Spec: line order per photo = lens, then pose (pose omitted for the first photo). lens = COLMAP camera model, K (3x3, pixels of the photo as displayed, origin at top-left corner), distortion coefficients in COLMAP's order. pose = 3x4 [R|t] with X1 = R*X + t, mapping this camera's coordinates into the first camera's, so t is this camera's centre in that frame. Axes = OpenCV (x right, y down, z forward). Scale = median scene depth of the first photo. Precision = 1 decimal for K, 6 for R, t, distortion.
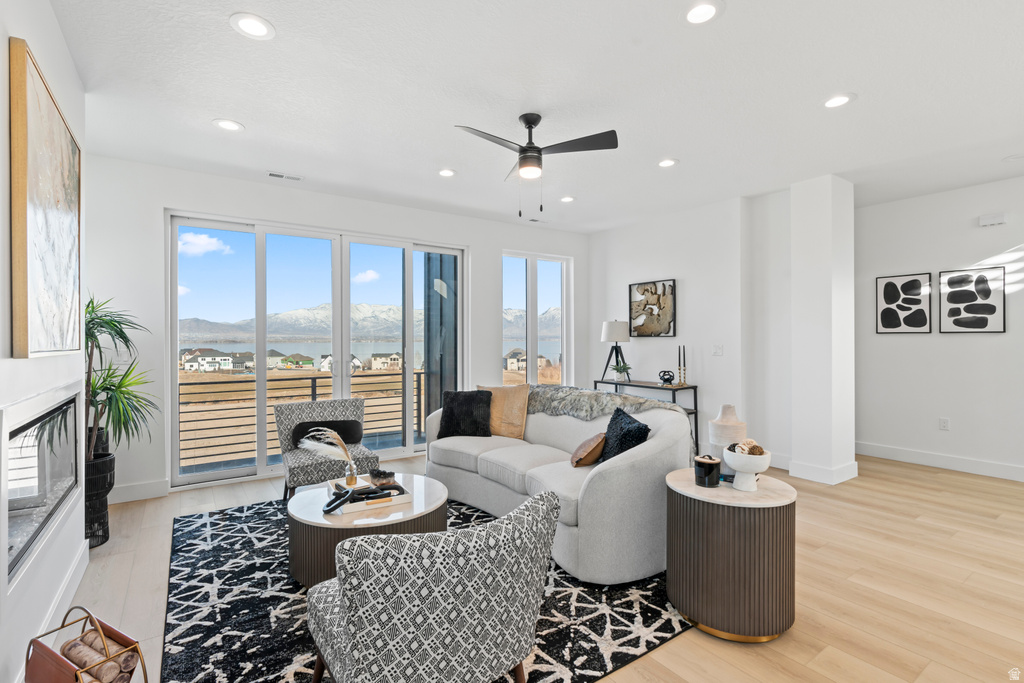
lens RADIAL K [[466.8, 0, 497.4], [0, 466.8, 339.5], [0, 0, 1]] dist [-0.010254, 0.003452]
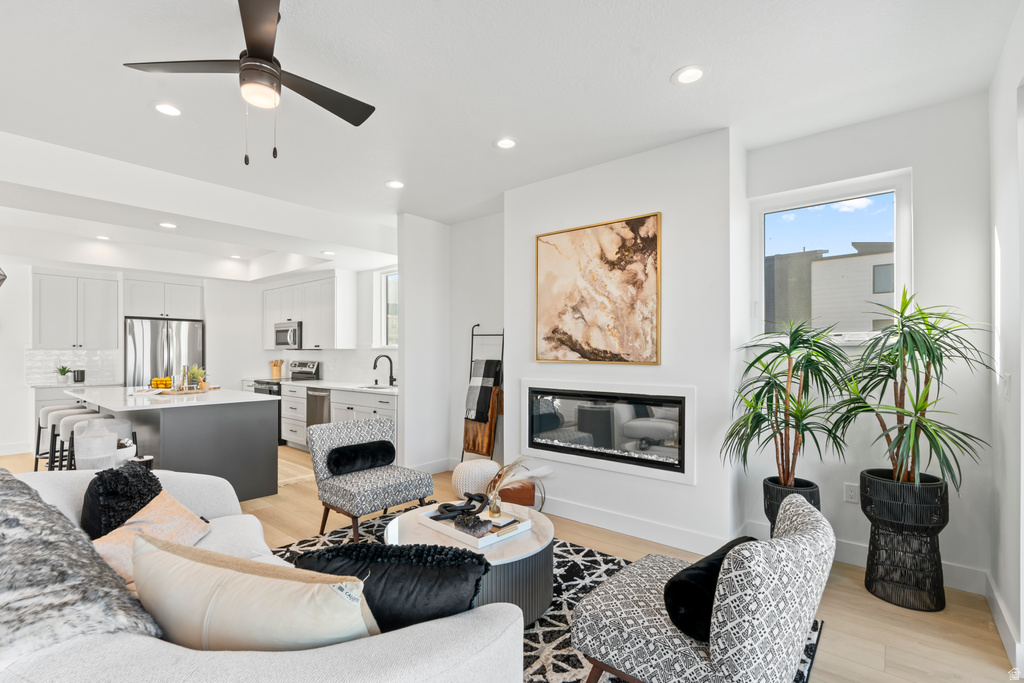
lens RADIAL K [[466.8, 0, 490.7], [0, 466.8, 353.2], [0, 0, 1]] dist [-0.010254, 0.003452]
pose [[-0.966917, -0.001035, -0.255088, -0.065288], [-0.001175, 0.999999, 0.000396, -0.006152], [0.255087, 0.000683, -0.966918, 1.693021]]
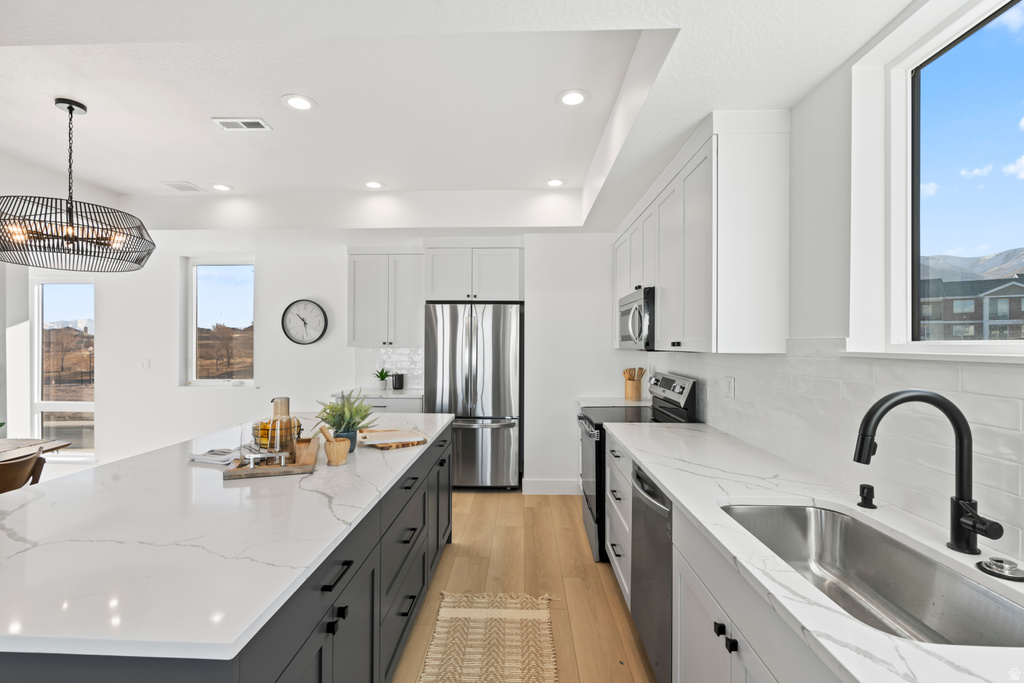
lens RADIAL K [[466.8, 0, 504.5], [0, 466.8, 341.9], [0, 0, 1]] dist [-0.010254, 0.003452]
pose [[-0.800808, -0.001758, 0.598918, -0.086497], [-0.004665, 0.999984, -0.003303, -0.037131], [-0.598902, -0.005439, -0.800803, 0.261032]]
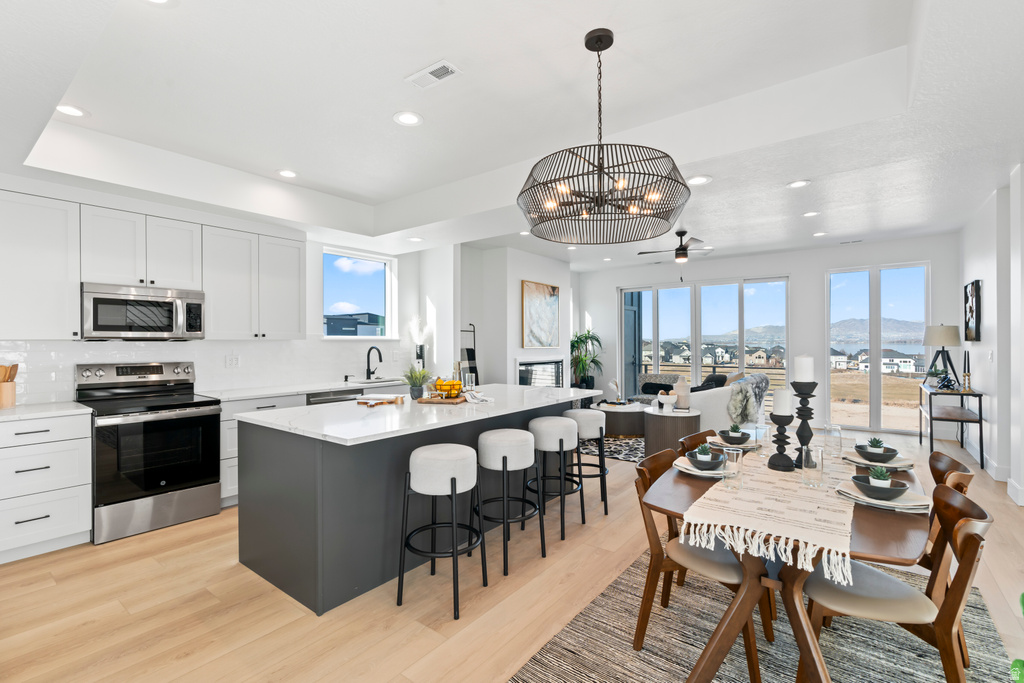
lens RADIAL K [[466.8, 0, 510.8], [0, 466.8, 344.2], [0, 0, 1]] dist [-0.010254, 0.003452]
pose [[0.310272, 0.006138, -0.950628, 1.715489], [0.003834, 0.999963, 0.007708, -0.018871], [0.950640, -0.006036, 0.310237, -0.300177]]
